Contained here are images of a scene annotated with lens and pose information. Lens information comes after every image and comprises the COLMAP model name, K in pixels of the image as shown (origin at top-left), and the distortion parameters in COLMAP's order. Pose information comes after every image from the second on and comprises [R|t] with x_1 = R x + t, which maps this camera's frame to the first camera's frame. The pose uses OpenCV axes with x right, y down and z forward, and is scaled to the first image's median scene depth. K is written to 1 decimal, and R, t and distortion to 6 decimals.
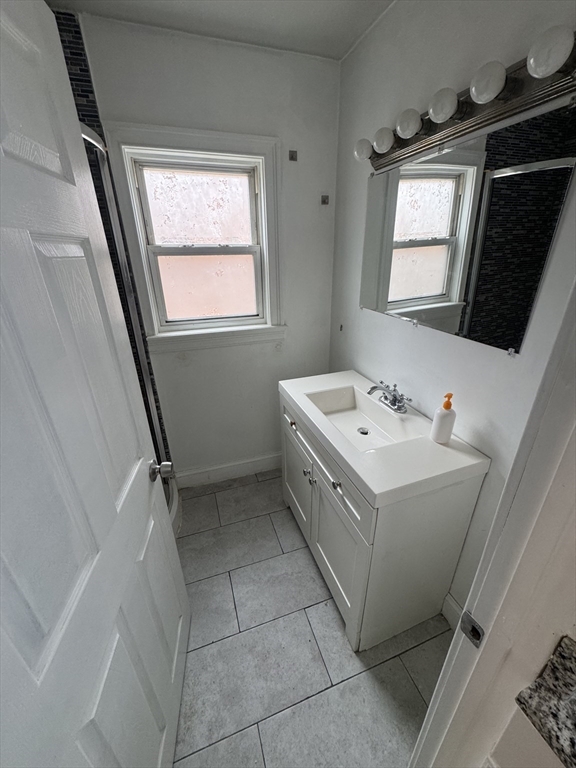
lens RADIAL K [[307.2, 0, 287.8], [0, 307.2, 383.9], [0, 0, 1]] dist [-0.000971, -0.000108]
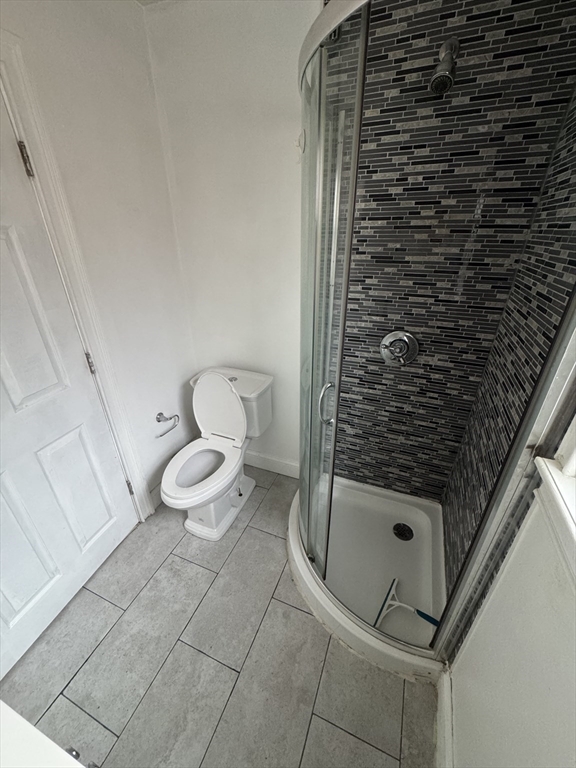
lens RADIAL K [[307.2, 0, 287.3], [0, 307.2, 384.5], [0, 0, 1]] dist [-0.000971, -0.000108]
pose [[-0.662210, 0.352676, -0.661133, -0.023569], [-0.286694, 0.695929, 0.658398, -0.410064], [0.692303, 0.625541, -0.359742, 0.930720]]
